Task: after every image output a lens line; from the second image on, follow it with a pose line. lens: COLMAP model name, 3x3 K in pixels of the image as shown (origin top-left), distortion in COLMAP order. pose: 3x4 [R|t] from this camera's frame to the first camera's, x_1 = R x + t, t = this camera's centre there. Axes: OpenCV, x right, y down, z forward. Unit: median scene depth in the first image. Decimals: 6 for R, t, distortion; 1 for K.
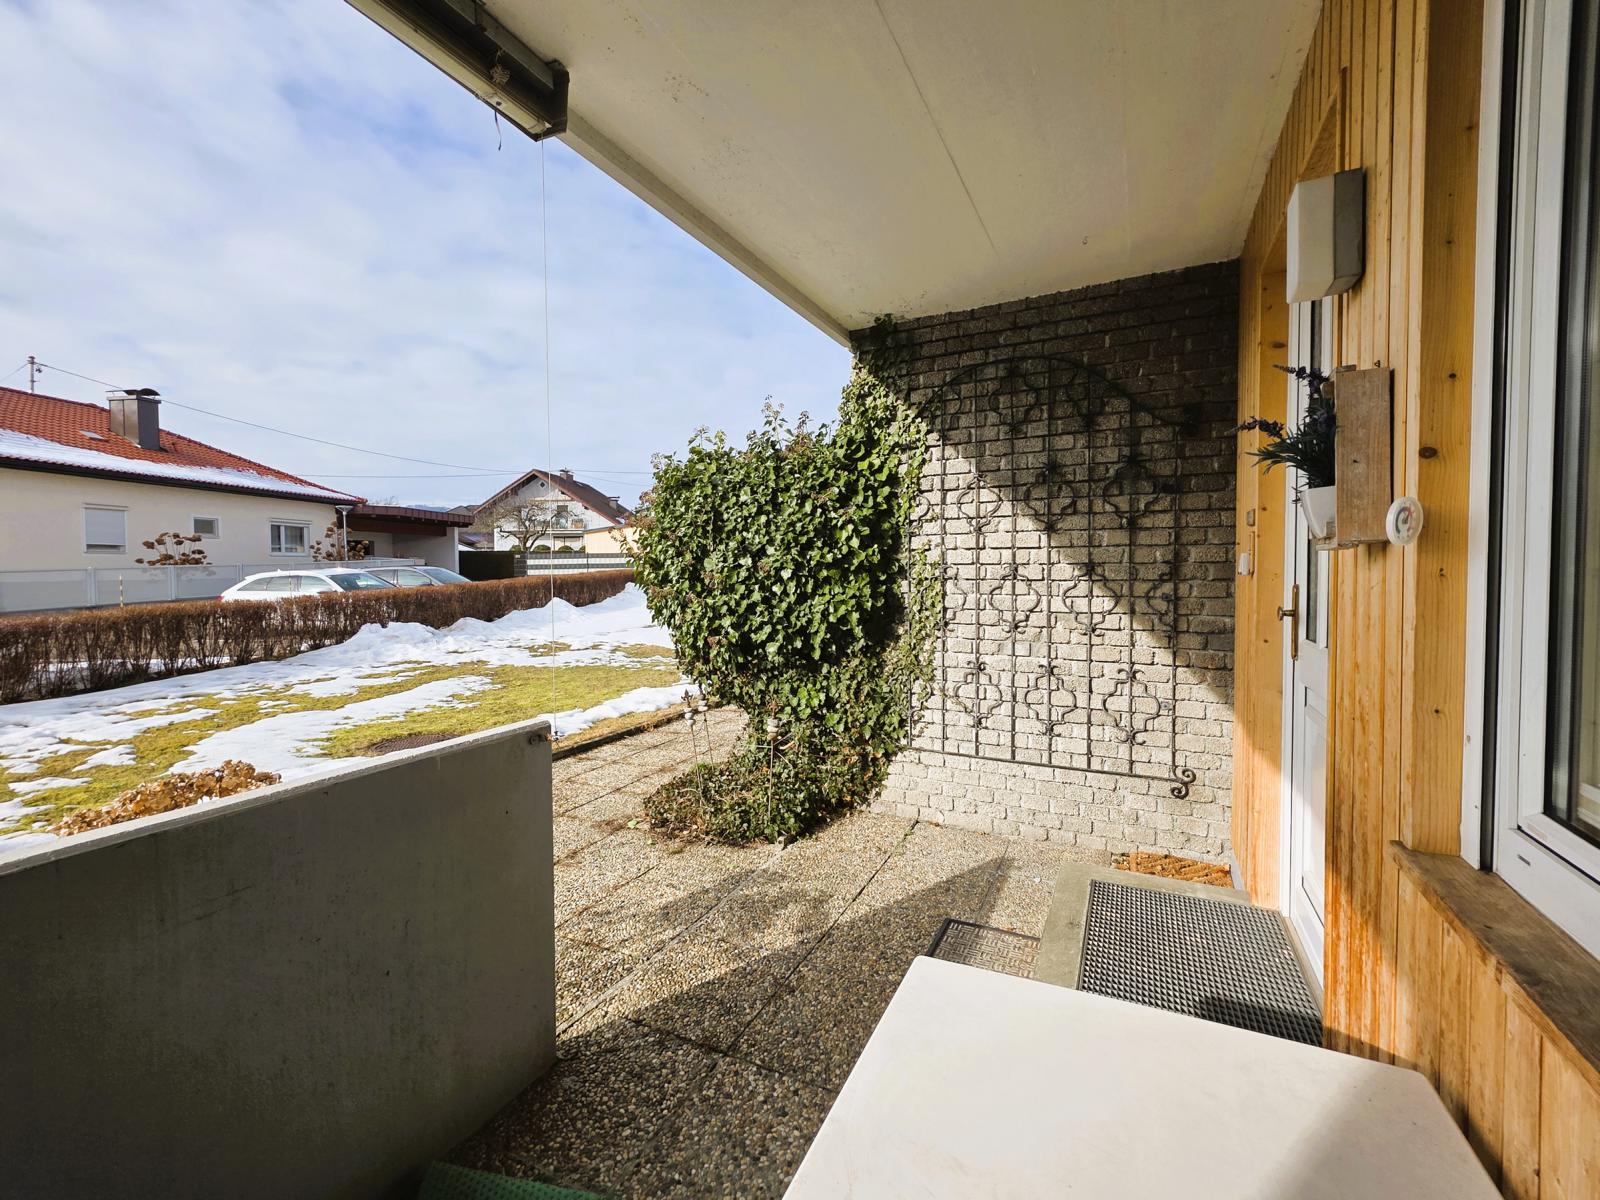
lens RADIAL K [[678.7, 0, 797.0], [0, 678.7, 590.3], [0, 0, 1]] dist [-0.000672, 0.000338]
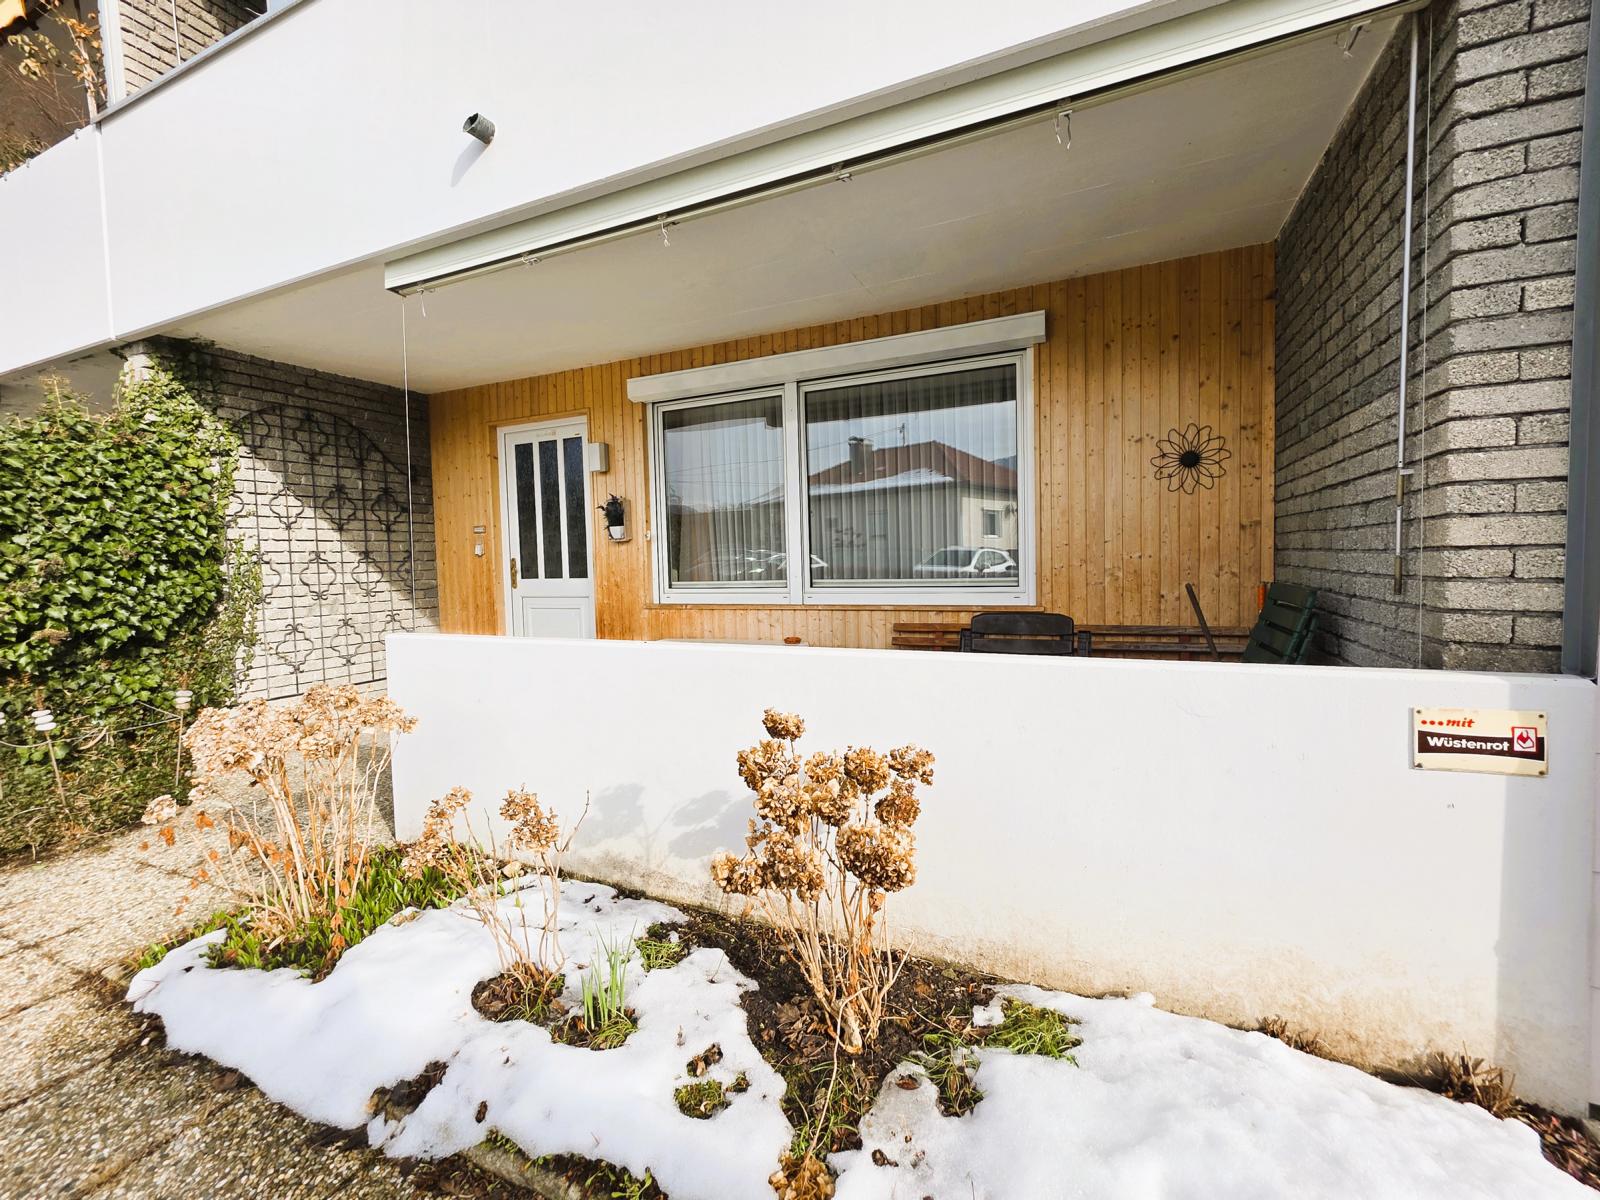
lens RADIAL K [[678.7, 0, 799.3], [0, 678.7, 588.5], [0, 0, 1]] dist [-0.000672, 0.000338]
pose [[-0.046757, -0.038346, 0.998170, -1.186164], [0.059723, 0.997368, 0.041112, 0.041327], [-0.997119, 0.061536, -0.044344, 0.055091]]
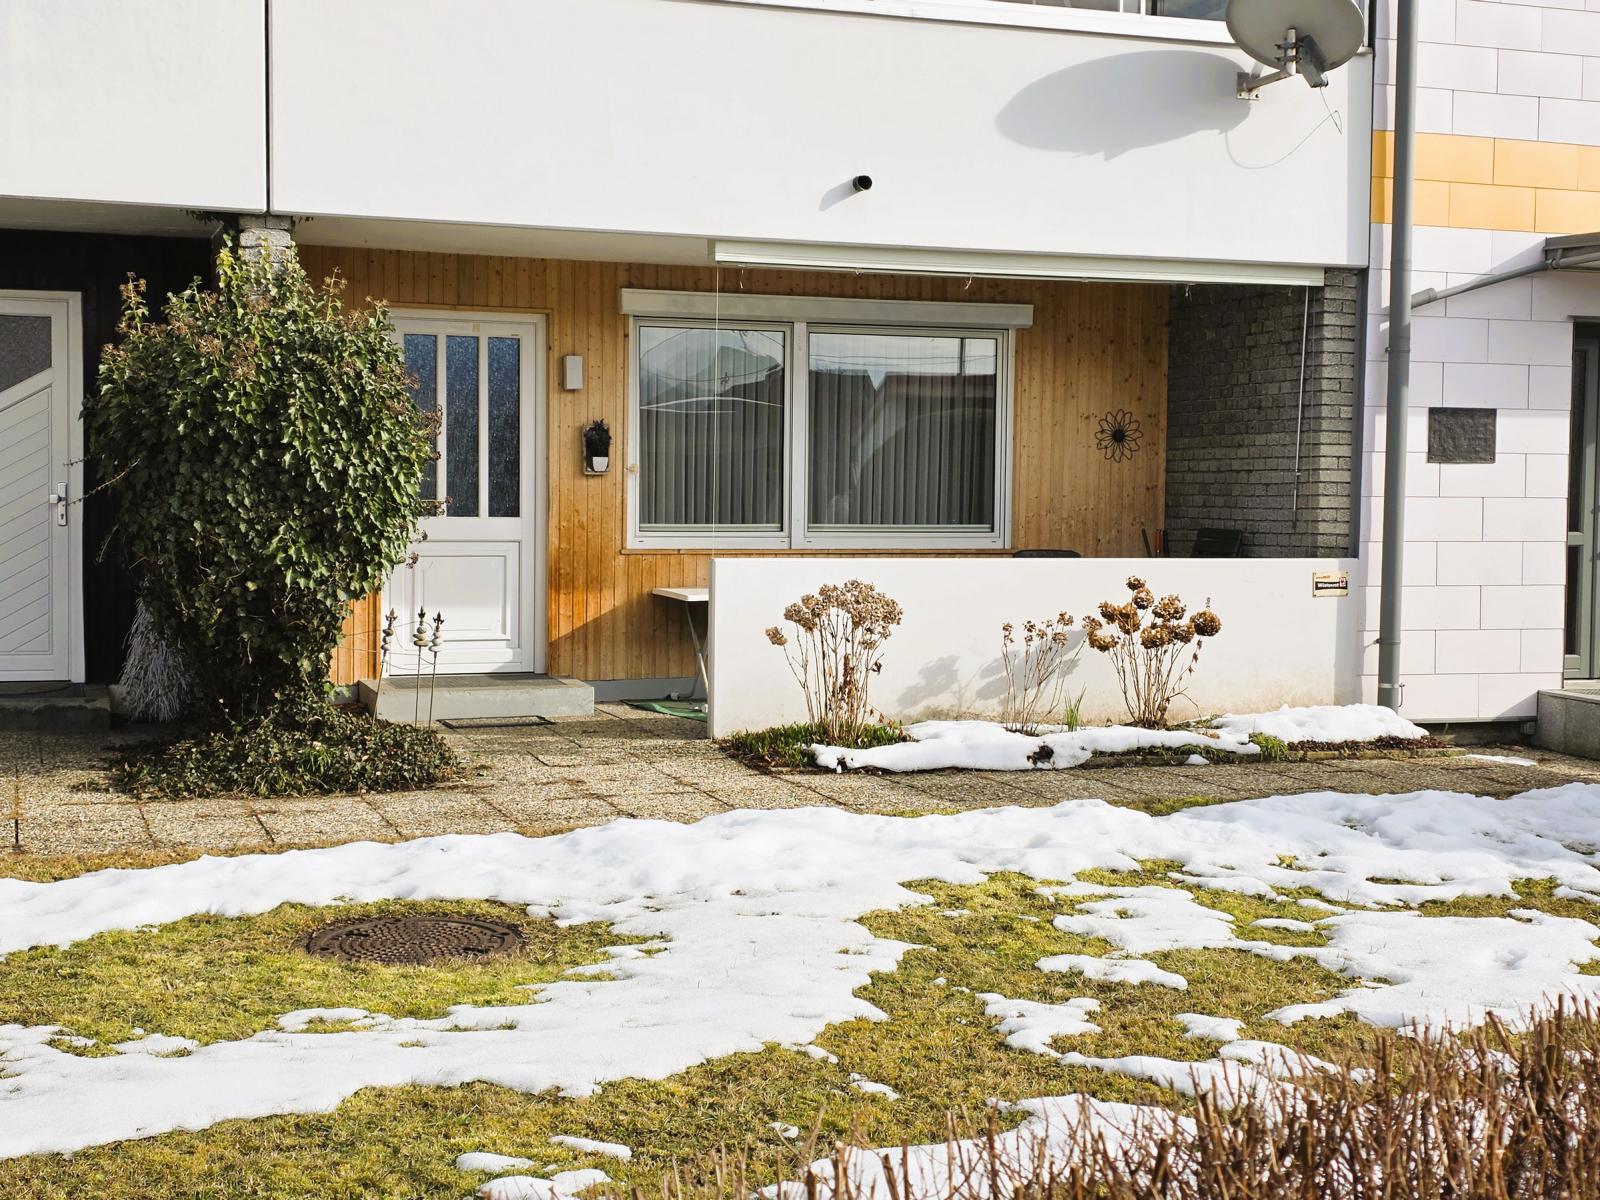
lens RADIAL K [[2184.1, 0, 798.8], [0, 2184.1, 602.2], [0, 0, 1]] dist [0.047154, 0.000000]
pose [[-0.727011, -0.034998, 0.685734, -2.487669], [0.018056, 0.997380, 0.070046, -0.046826], [-0.686389, 0.063306, -0.724474, 2.579781]]
